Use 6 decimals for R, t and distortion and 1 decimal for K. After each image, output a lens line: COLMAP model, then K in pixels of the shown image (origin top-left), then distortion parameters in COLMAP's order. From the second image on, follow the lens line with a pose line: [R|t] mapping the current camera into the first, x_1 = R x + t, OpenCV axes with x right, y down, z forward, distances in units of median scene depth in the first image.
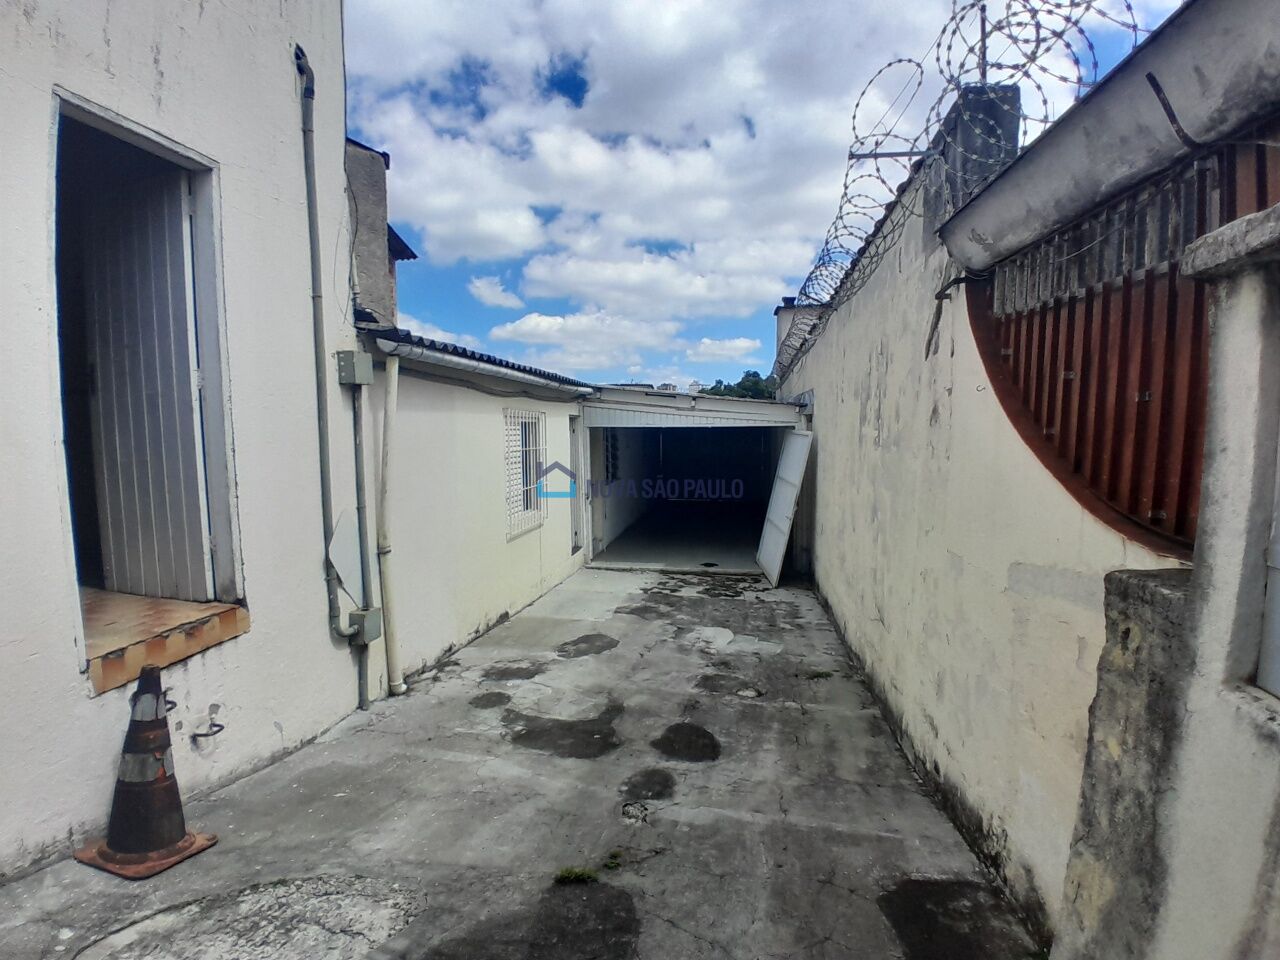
lens RADIAL K [[636.3, 0, 631.6], [0, 636.3, 487.3], [0, 0, 1]] dist [0.002195, -0.046313]
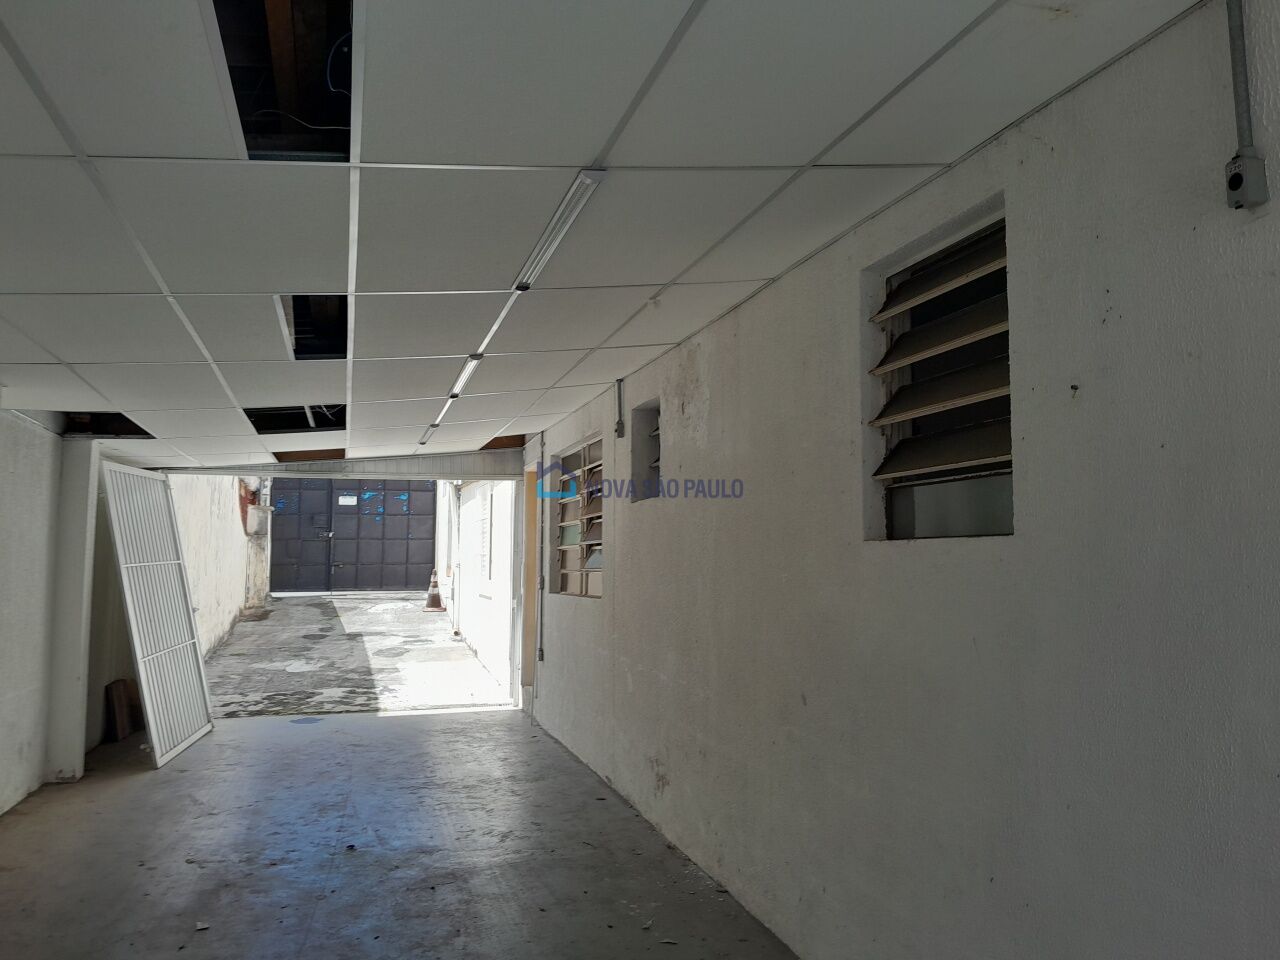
lens RADIAL K [[965.3, 0, 640.0], [0, 965.3, 480.0], [0, 0, 1]] dist [-0.004748, -0.010218]
pose [[-0.899311, -0.025523, -0.436564, 0.257495], [-0.030314, 0.999532, 0.004008, -0.113777], [0.436258, 0.016839, -0.899664, 2.078442]]
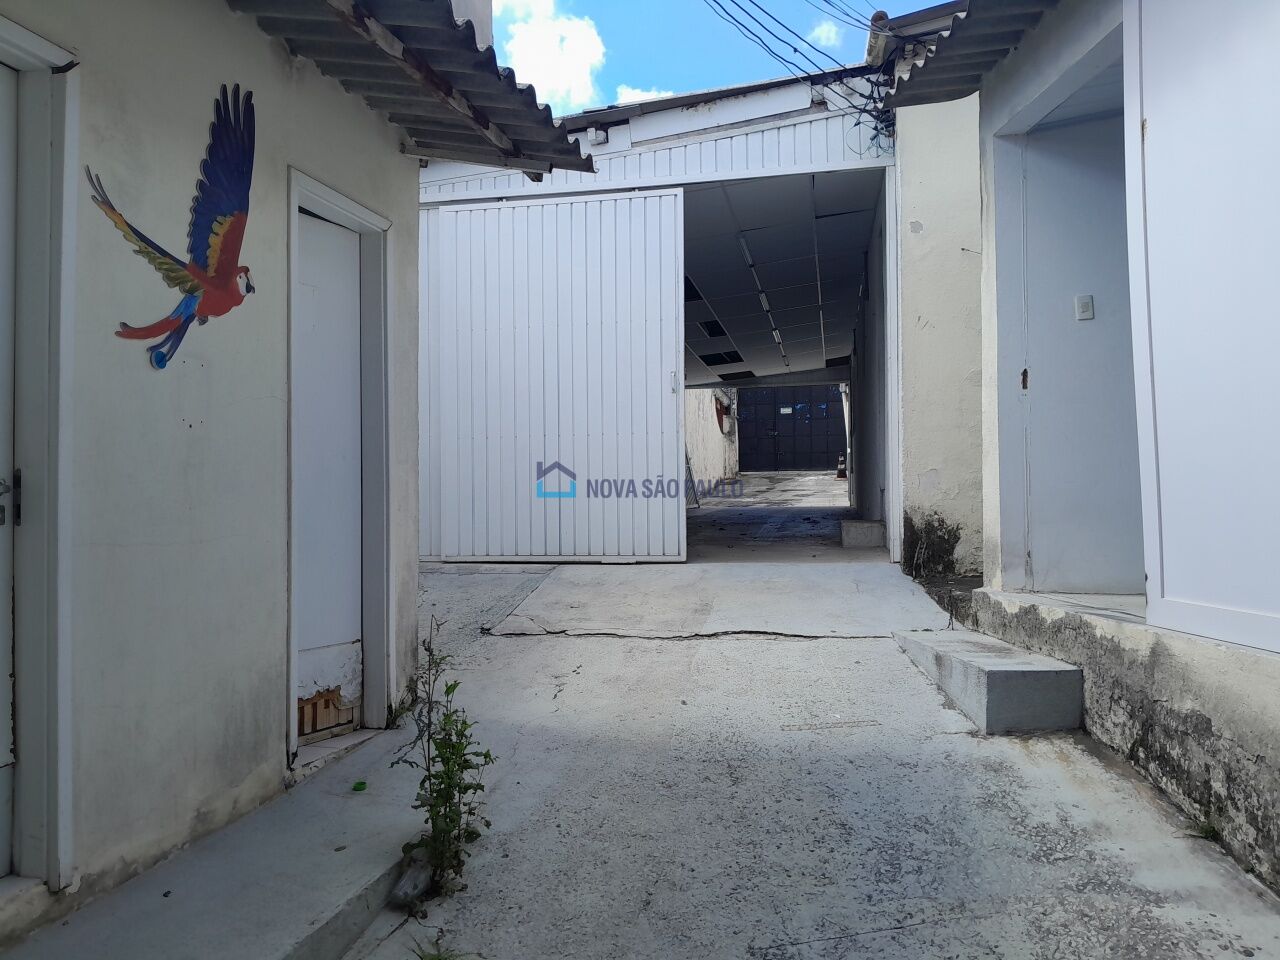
lens RADIAL K [[965.3, 0, 640.0], [0, 965.3, 480.0], [0, 0, 1]] dist [-0.004748, -0.010218]
pose [[-0.998580, 0.028124, 0.045250, 0.251936], [0.031466, 0.996692, 0.074931, -0.078397], [-0.042993, 0.076248, -0.996162, 2.813975]]
